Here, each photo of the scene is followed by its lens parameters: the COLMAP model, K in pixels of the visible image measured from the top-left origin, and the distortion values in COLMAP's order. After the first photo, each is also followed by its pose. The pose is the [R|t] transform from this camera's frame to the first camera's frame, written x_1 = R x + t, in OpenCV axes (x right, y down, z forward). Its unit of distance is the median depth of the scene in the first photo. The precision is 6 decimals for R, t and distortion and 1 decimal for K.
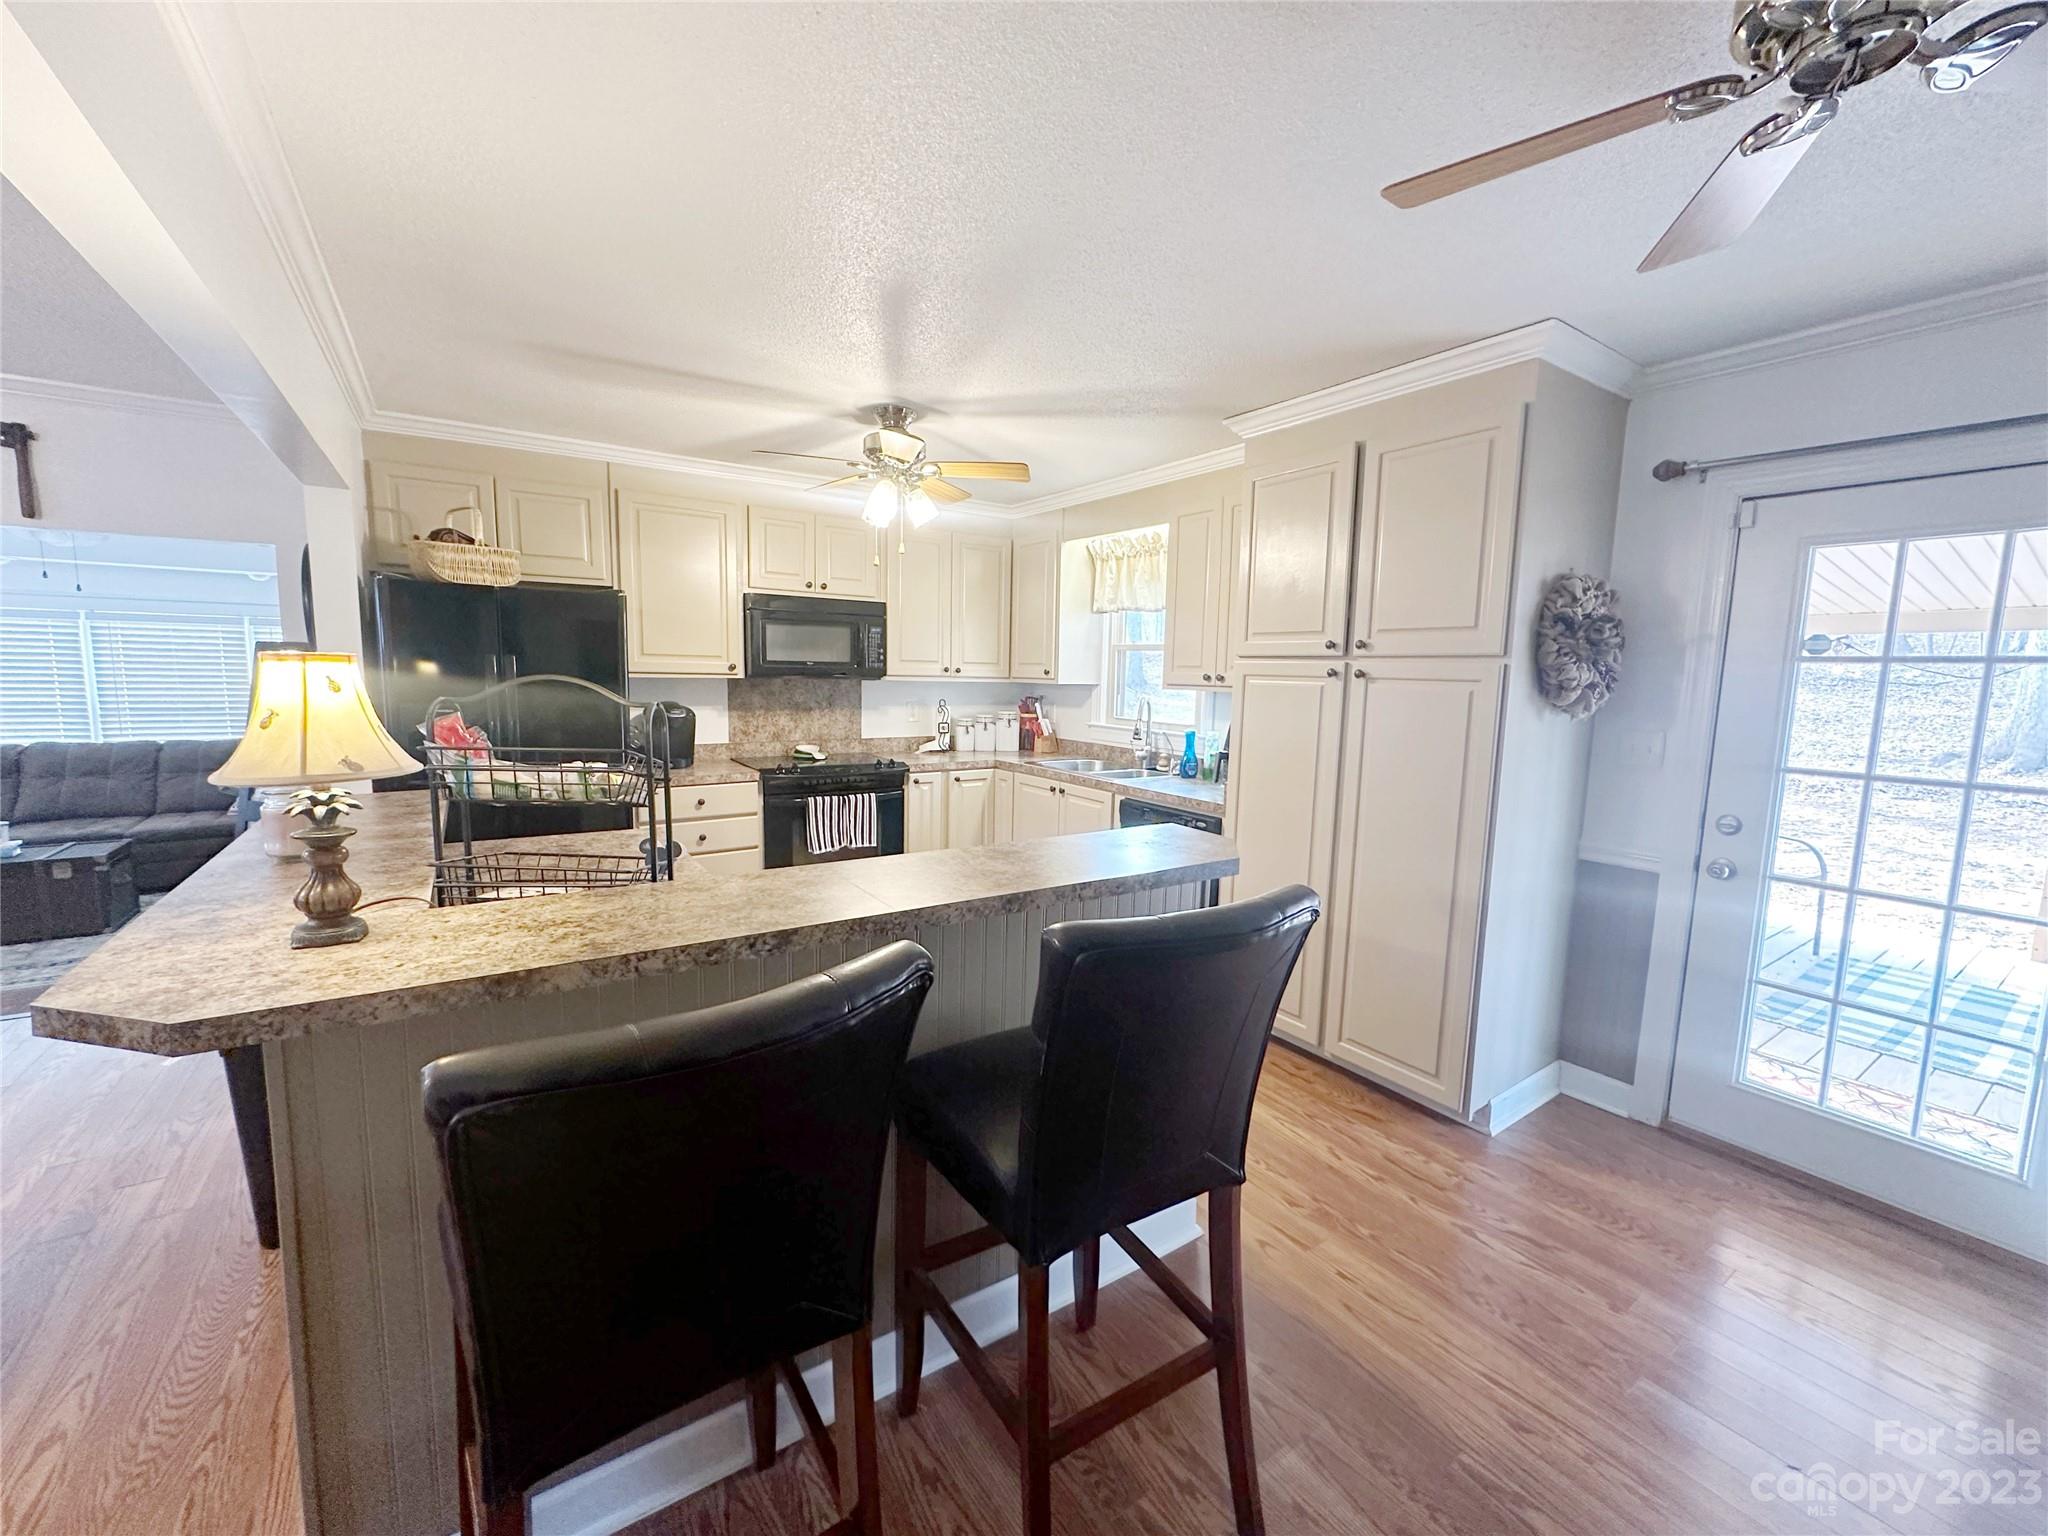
lens RADIAL K [[813.8, 0, 1024.0], [0, 813.8, 768.0], [0, 0, 1]] dist [-0.001654, 0.000684]
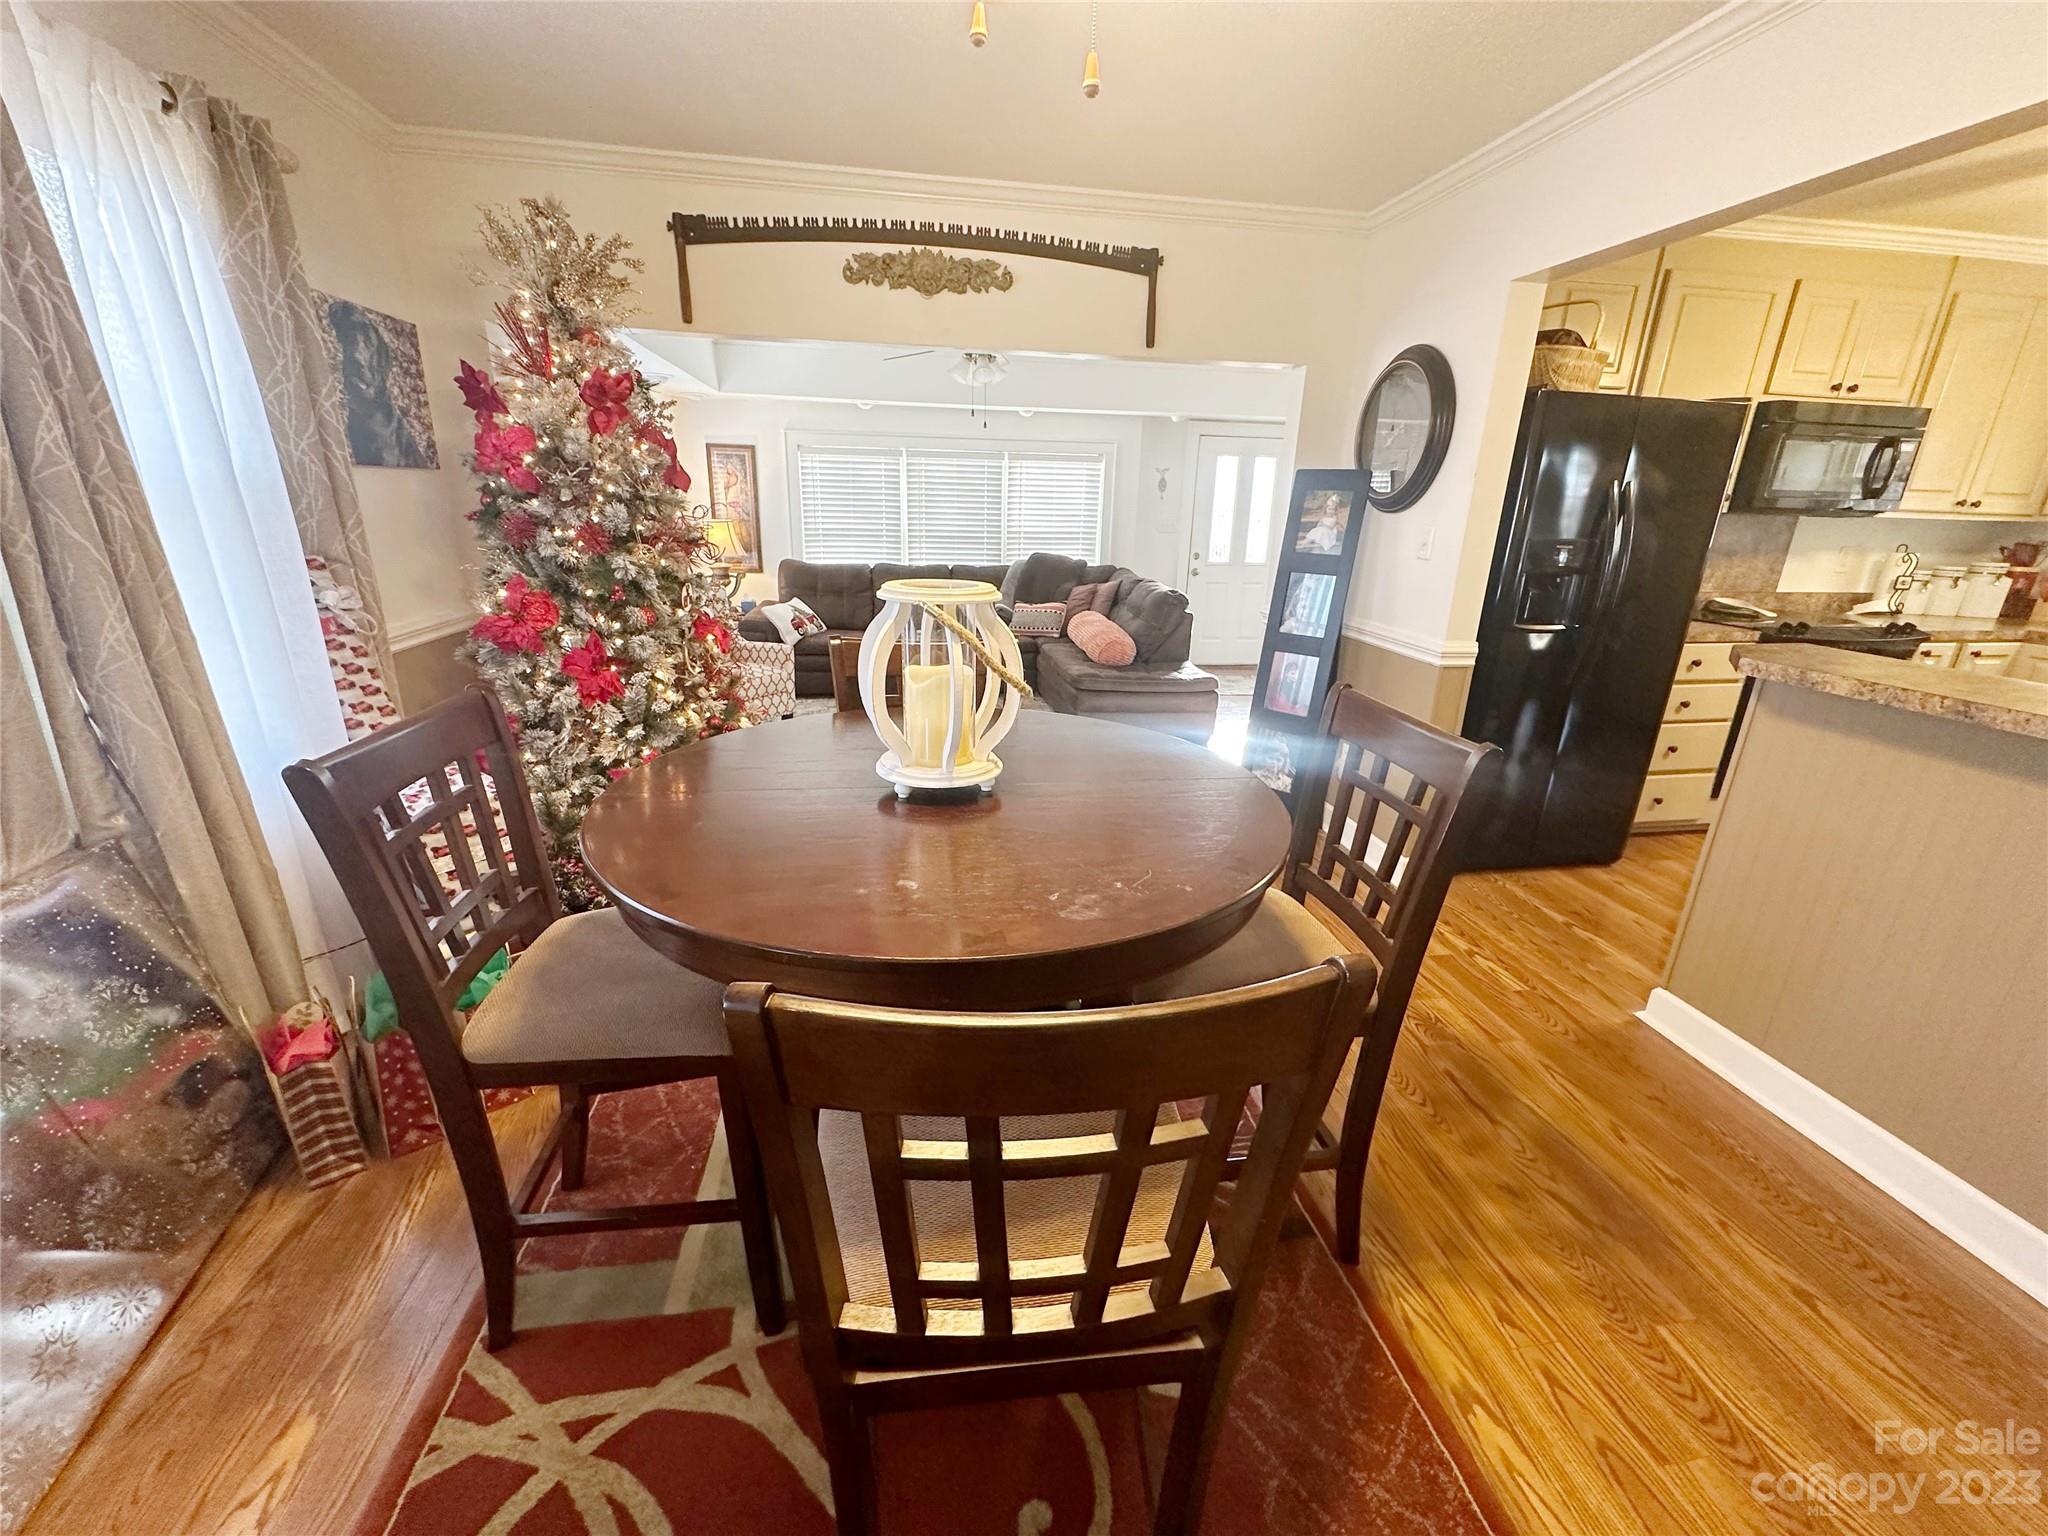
lens RADIAL K [[811.3, 0, 1024.0], [0, 811.3, 768.0], [0, 0, 1]] dist [-0.002090, 0.000556]
pose [[0.907722, 0.132549, -0.398086, -0.582442], [-0.054458, 0.977982, 0.201458, 0.014363], [0.416024, -0.161189, 0.894954, -0.061727]]
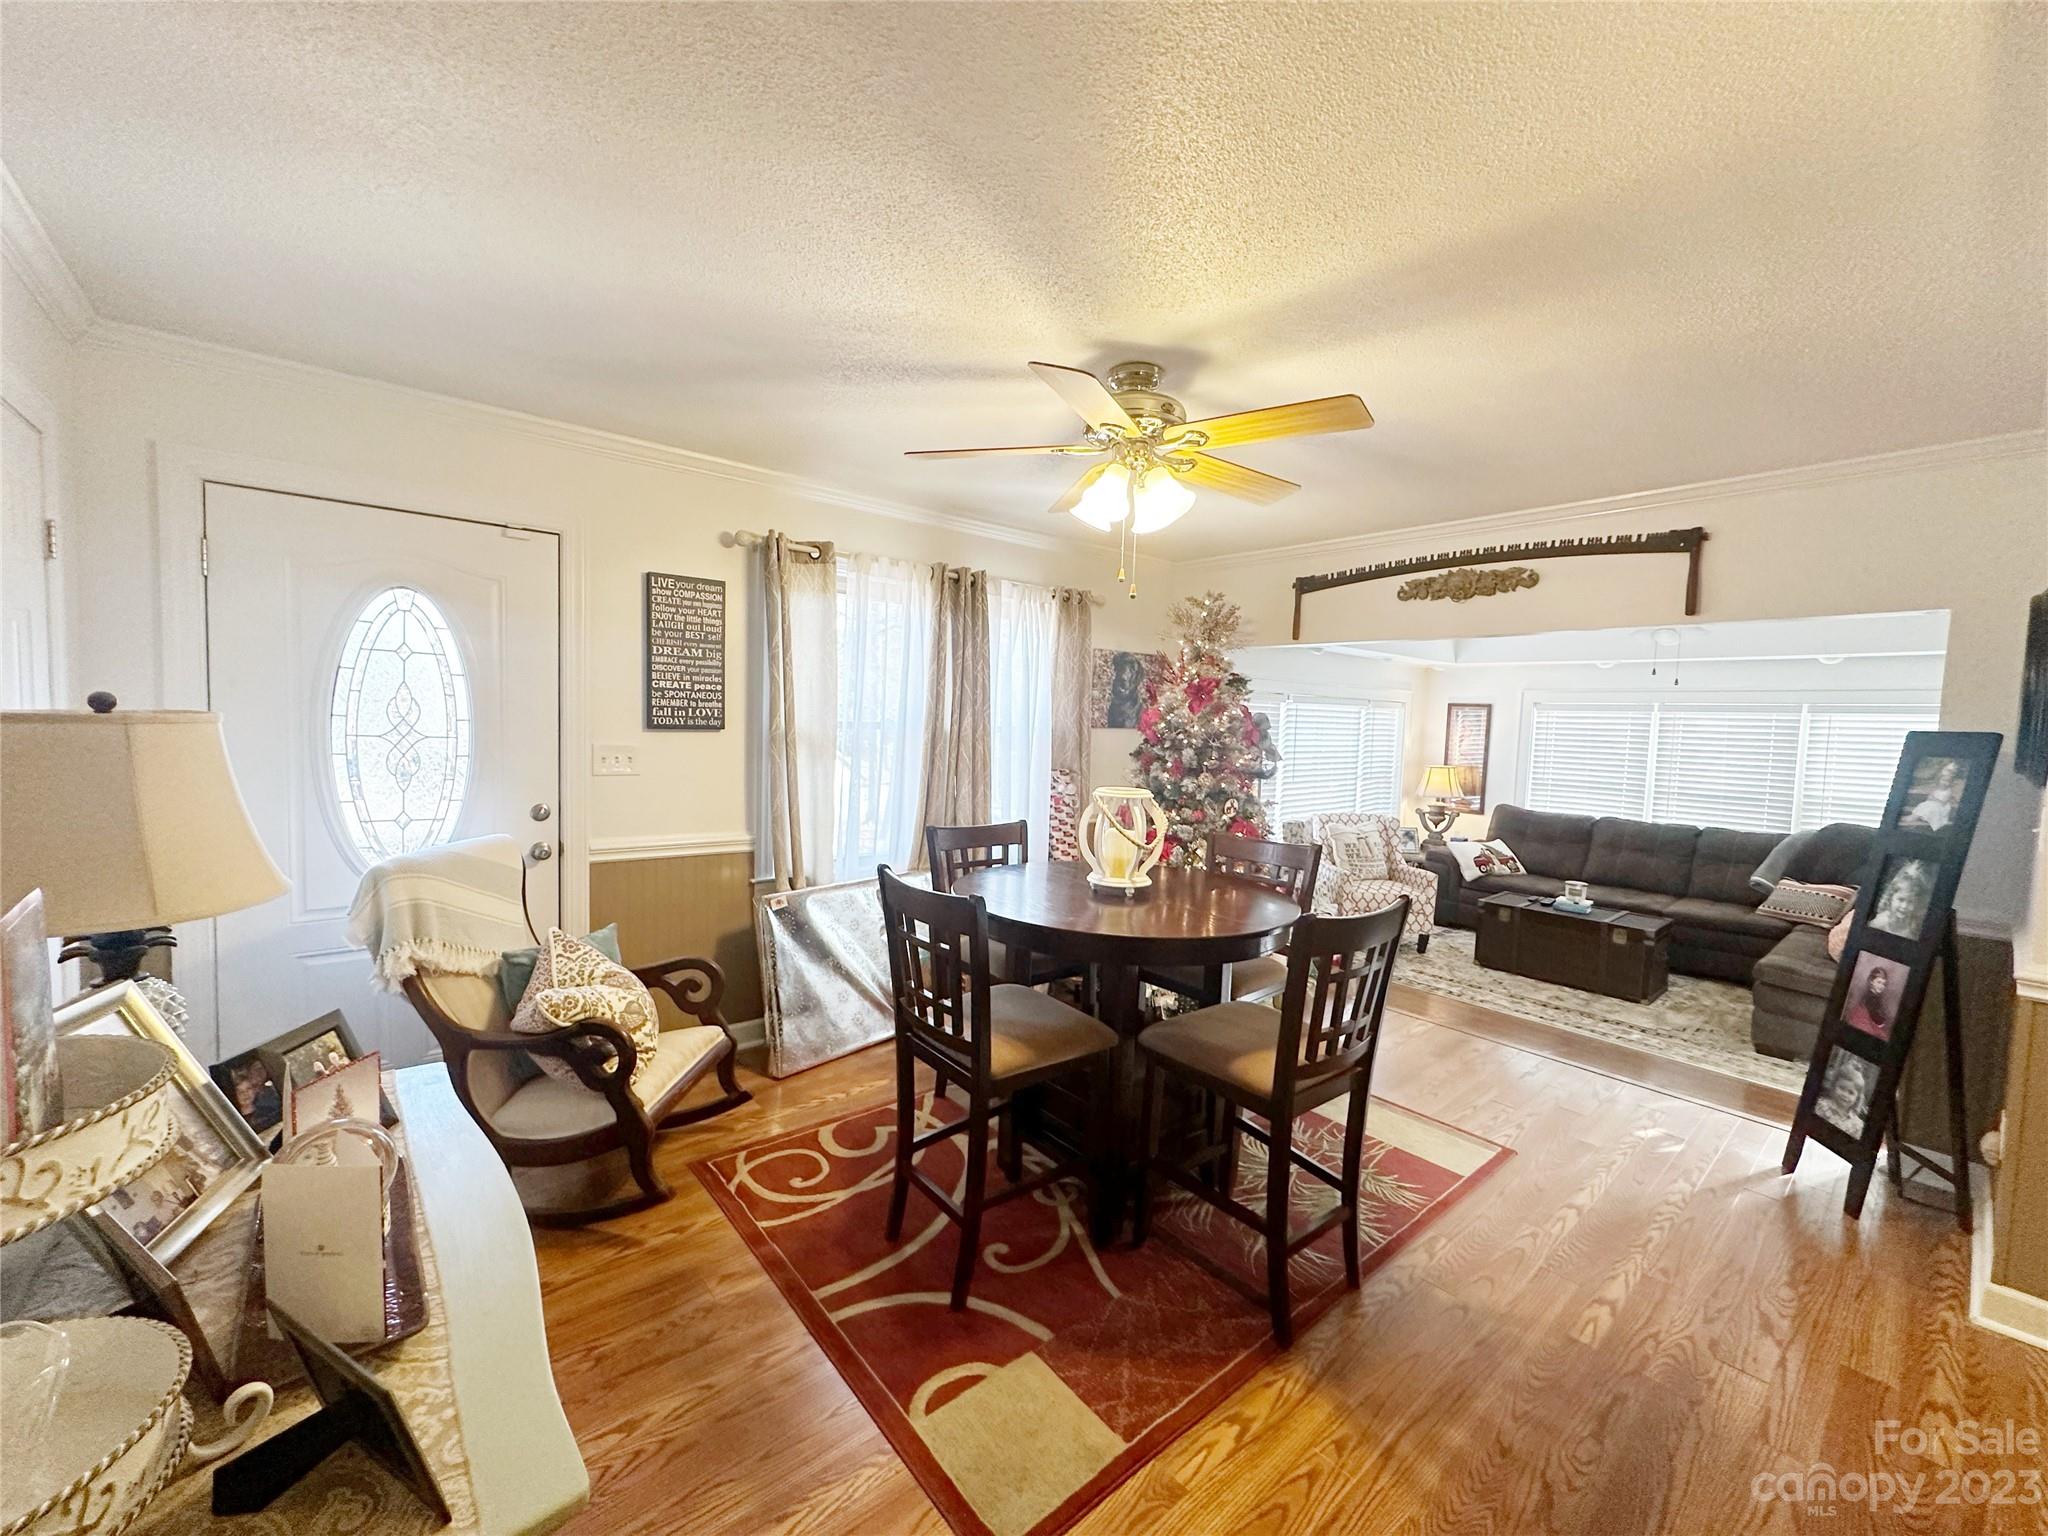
lens RADIAL K [[811.3, 0, 1024.0], [0, 811.3, 768.0], [0, 0, 1]] dist [-0.002090, 0.000556]
pose [[0.107742, 0.042184, -0.993284, -0.178314], [-0.148180, 0.988621, 0.025913, -0.008310], [0.983074, 0.144393, 0.112766, 0.043598]]
